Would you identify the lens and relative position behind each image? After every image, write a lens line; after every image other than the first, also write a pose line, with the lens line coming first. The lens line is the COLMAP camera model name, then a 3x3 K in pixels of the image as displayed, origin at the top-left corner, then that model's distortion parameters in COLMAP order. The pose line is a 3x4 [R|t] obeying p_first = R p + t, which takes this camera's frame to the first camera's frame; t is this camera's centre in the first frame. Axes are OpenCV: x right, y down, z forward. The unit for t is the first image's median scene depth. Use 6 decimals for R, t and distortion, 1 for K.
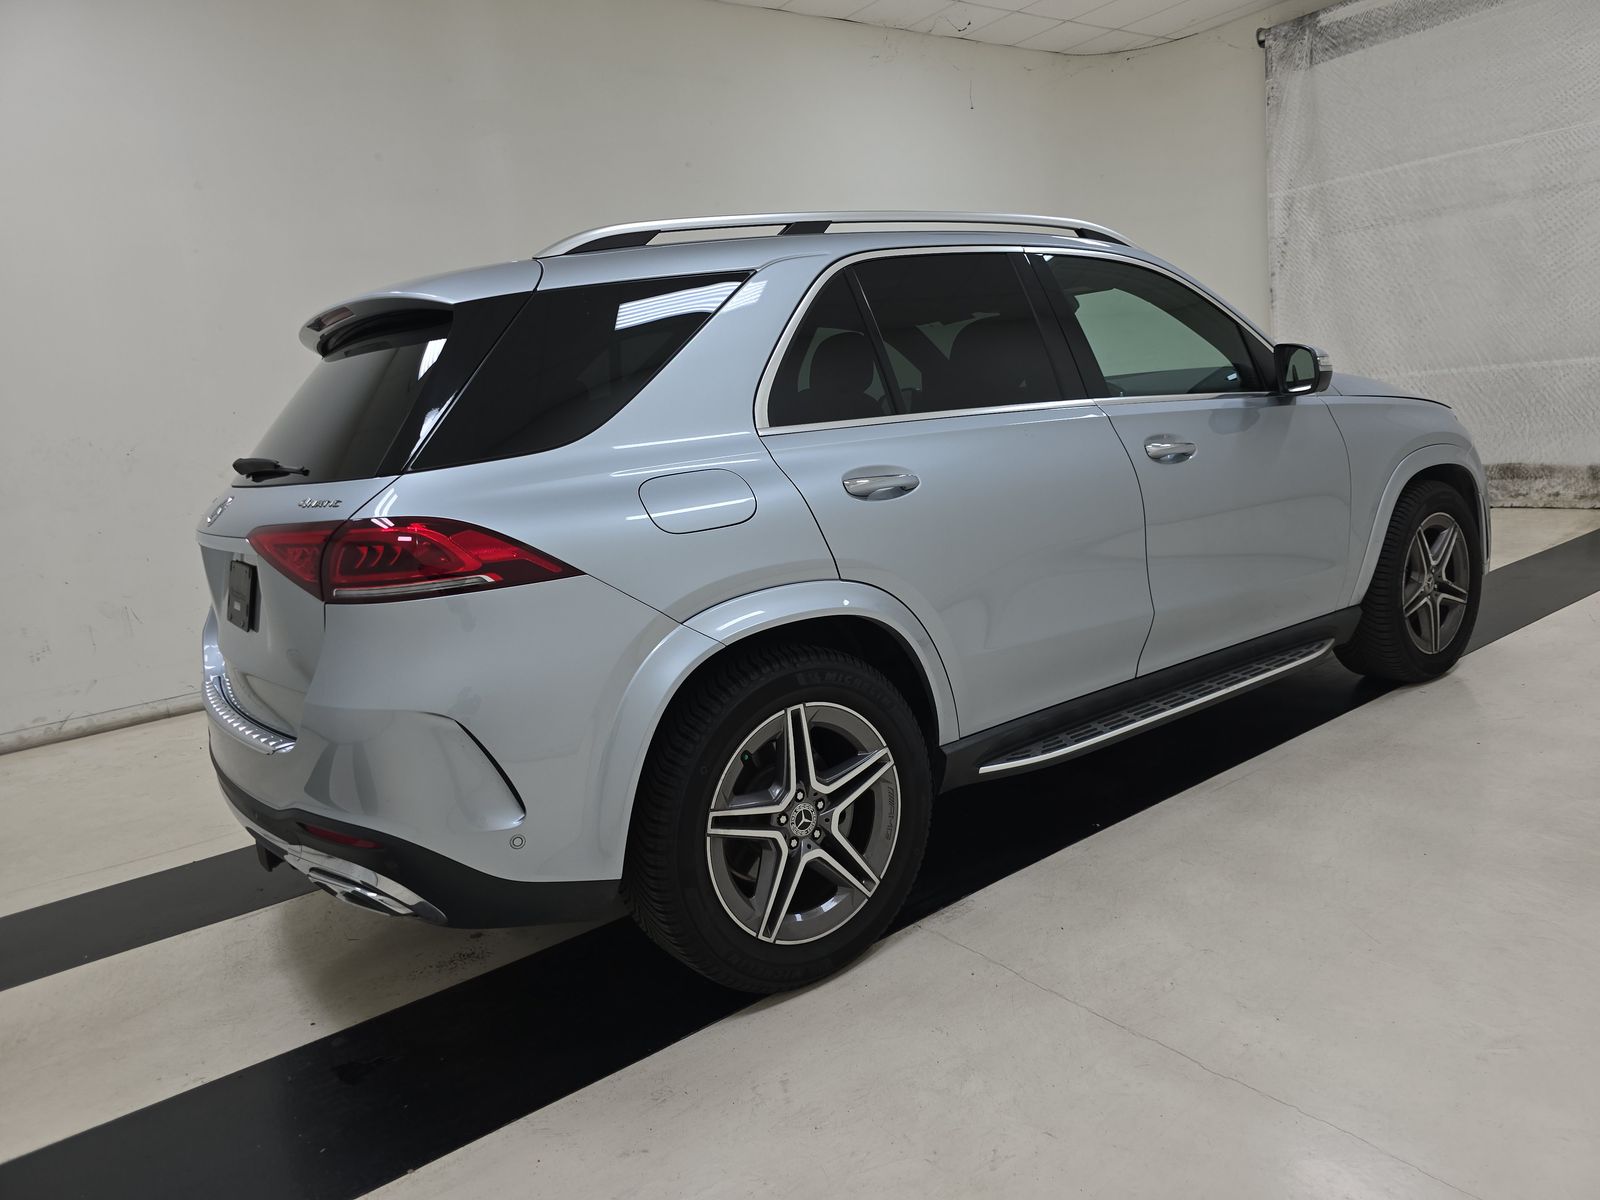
lens RADIAL K [[1066.7, 0, 803.1], [0, 1066.7, 595.9], [0, 0, 1]] dist [0.024637, -0.028267]
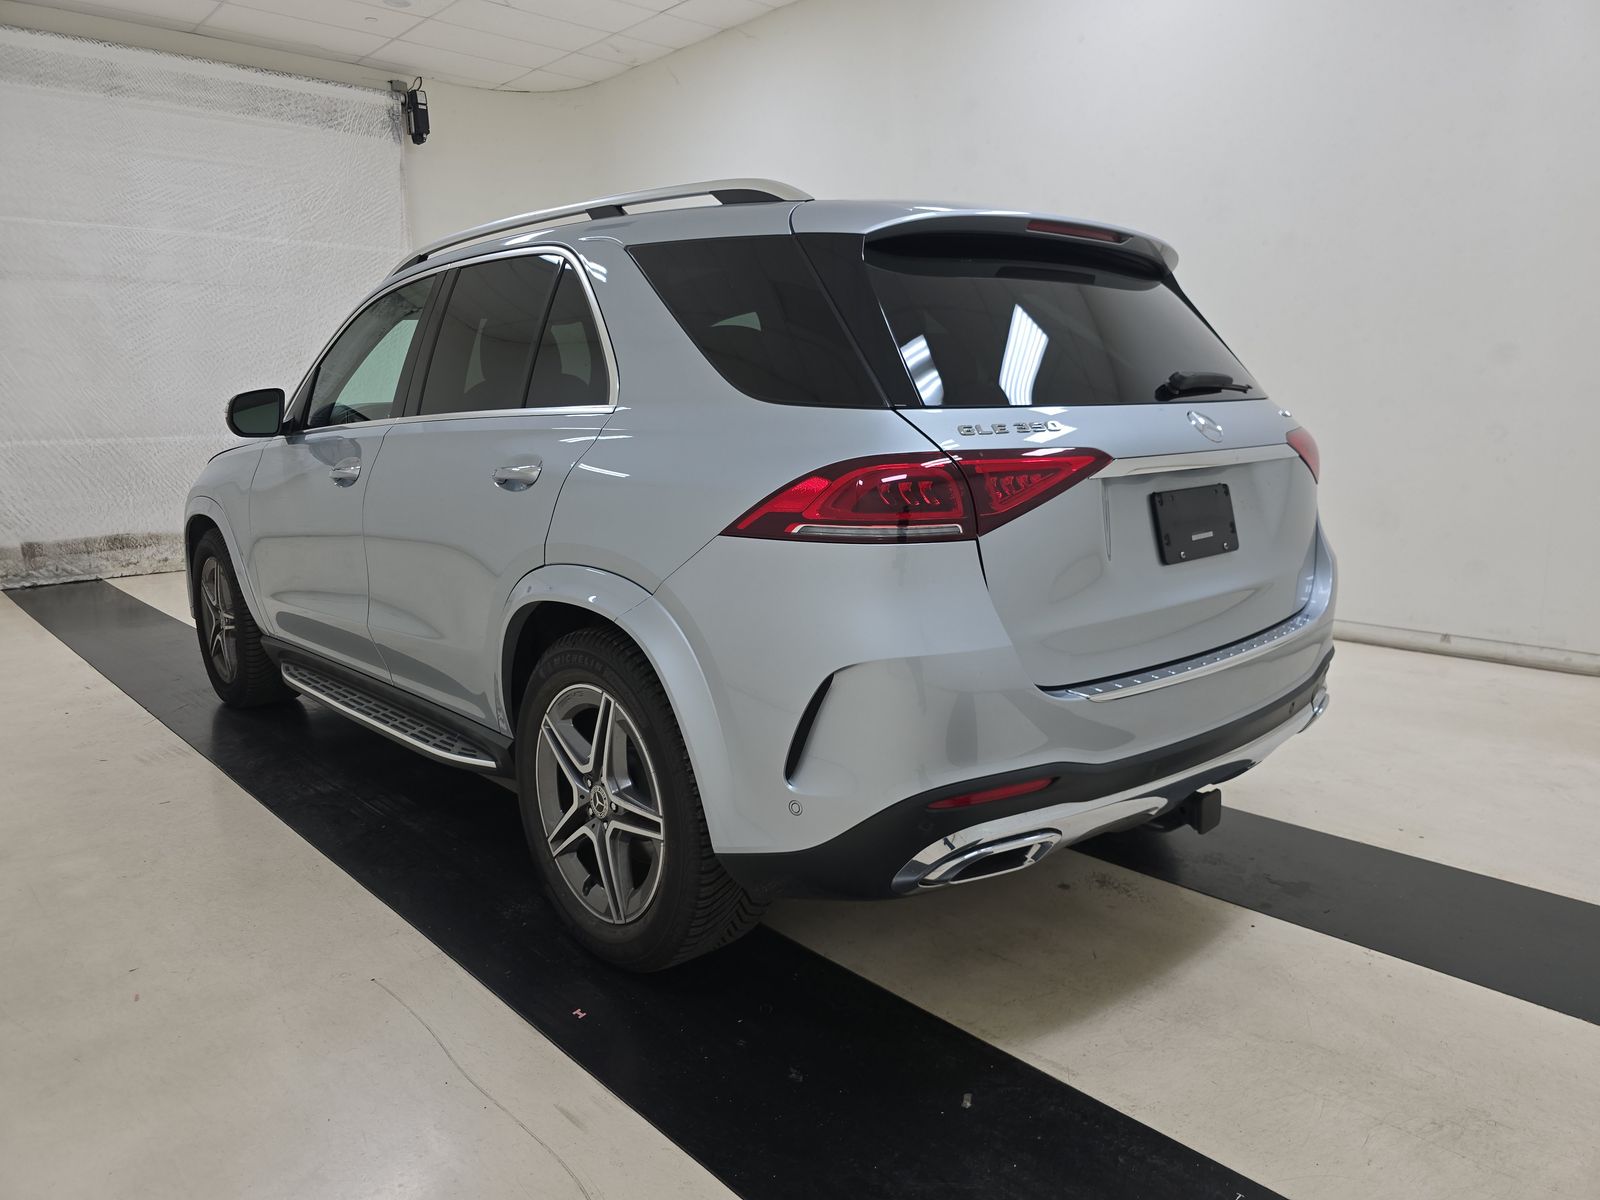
lens RADIAL K [[1066.7, 0, 804.3], [0, 1066.7, 598.7], [0, 0, 1]] dist [0.024637, -0.028267]
pose [[-0.098724, -0.076107, 0.992200, -0.430935], [0.199496, 0.975316, 0.094662, -0.028657], [-0.974913, 0.207286, -0.081104, 0.446477]]
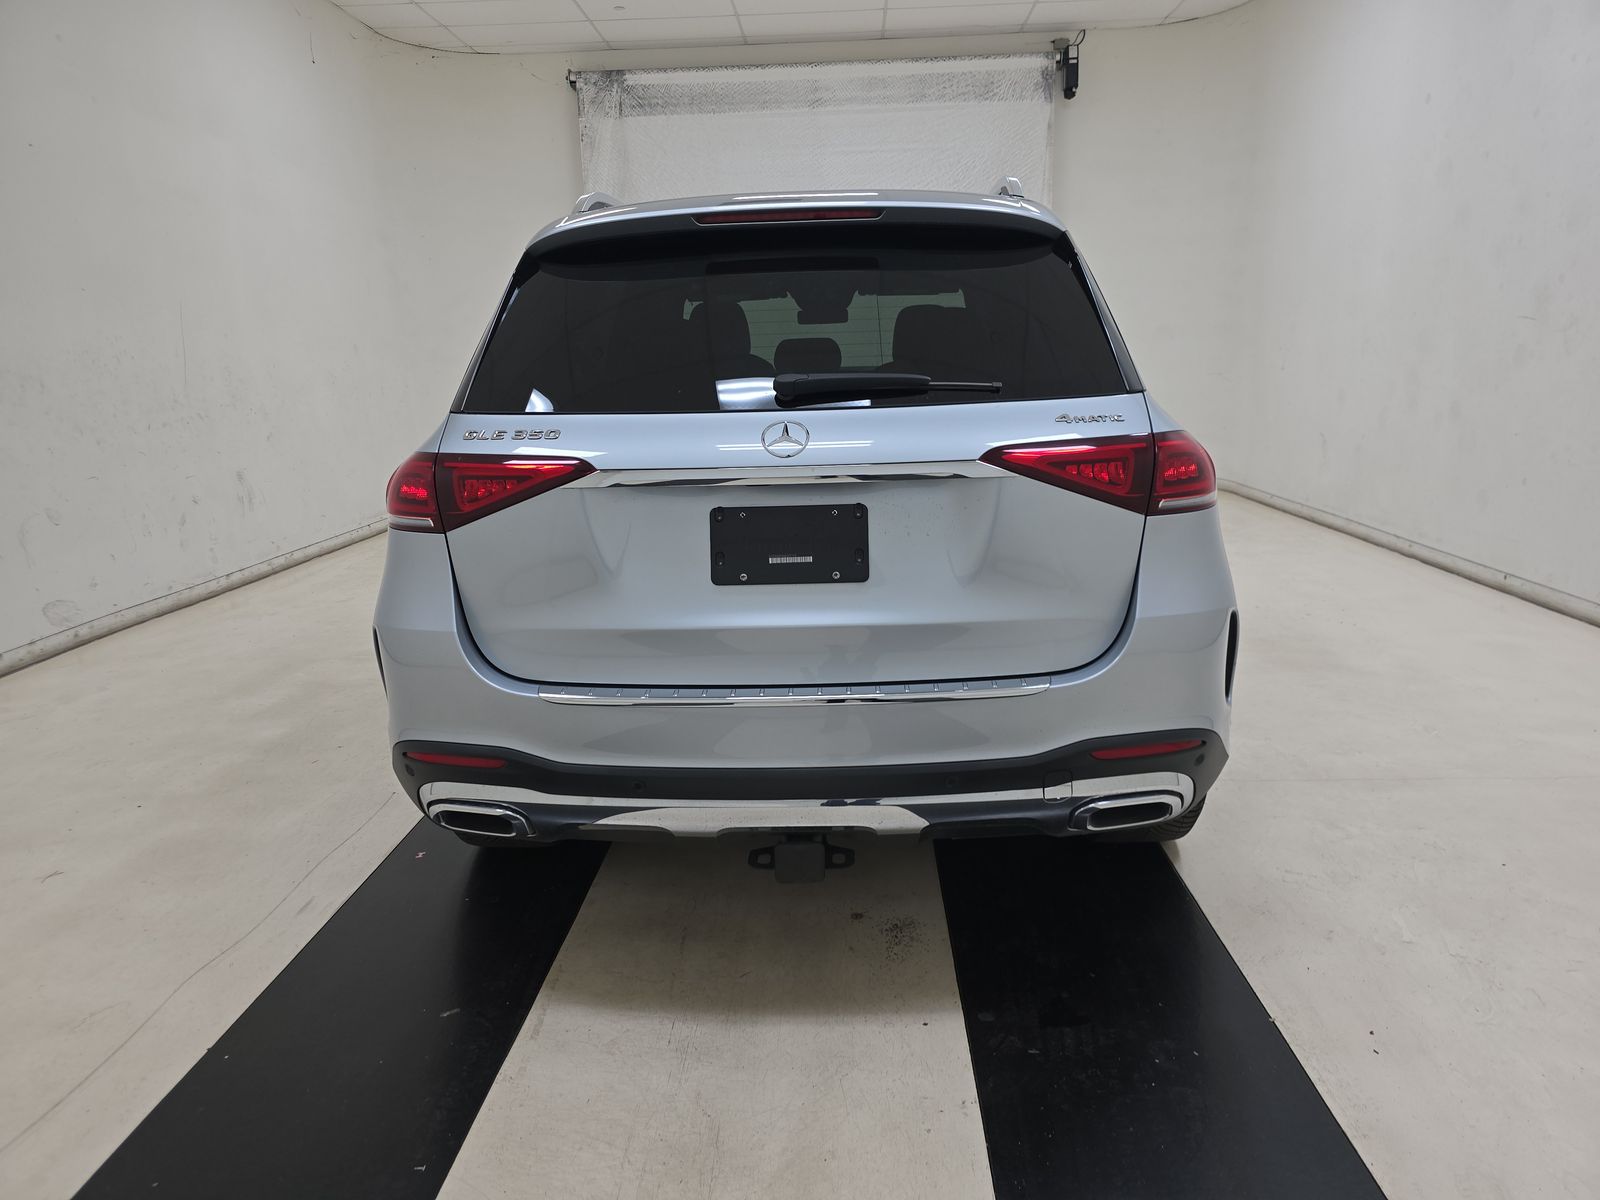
lens RADIAL K [[1066.7, 0, 808.1], [0, 1066.7, 603.4], [0, 0, 1]] dist [0.024637, -0.028267]
pose [[0.633786, -0.089331, 0.768333, -0.348551], [0.098946, 0.994511, 0.034009, 0.005510], [-0.767154, 0.054469, 0.639146, 0.149555]]
